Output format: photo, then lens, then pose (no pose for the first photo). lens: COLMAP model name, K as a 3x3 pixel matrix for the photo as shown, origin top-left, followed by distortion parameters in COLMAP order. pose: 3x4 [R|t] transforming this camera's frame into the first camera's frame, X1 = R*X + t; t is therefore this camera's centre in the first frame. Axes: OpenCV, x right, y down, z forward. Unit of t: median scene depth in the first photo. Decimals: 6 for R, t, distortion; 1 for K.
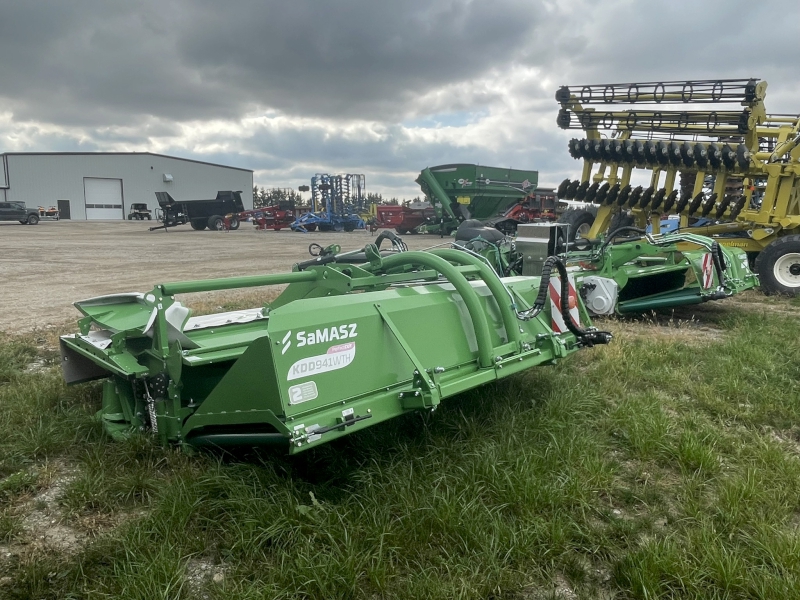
lens RADIAL K [[578.8, 0, 377.5], [0, 578.8, 296.5], [0, 0, 1]] dist [-0.004960, -0.000455]
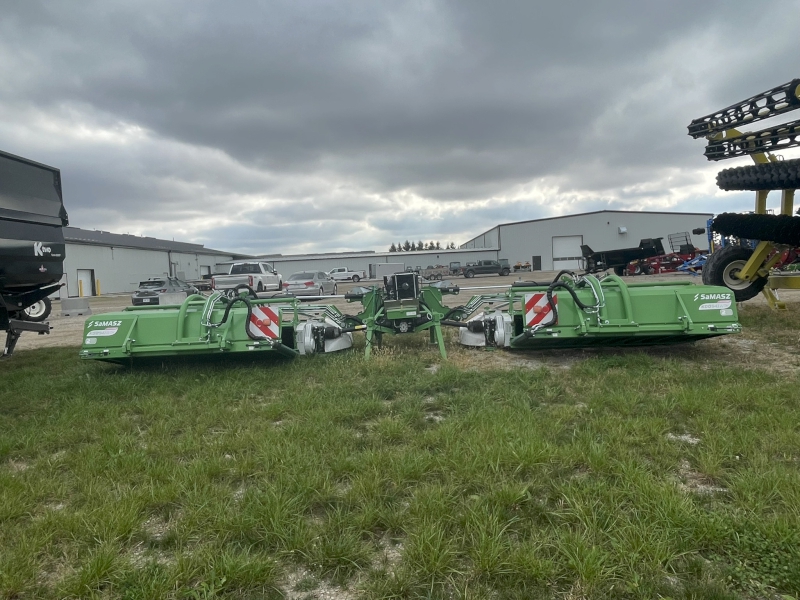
lens RADIAL K [[531.3, 0, 401.5], [0, 531.3, 296.3], [0, 0, 1]] dist [-0.005084, -0.001453]
pose [[0.653677, -0.005623, -0.756753, 0.146031], [-0.052565, 0.997220, -0.052816, -0.000369], [0.754946, 0.074303, 0.651564, 0.018963]]
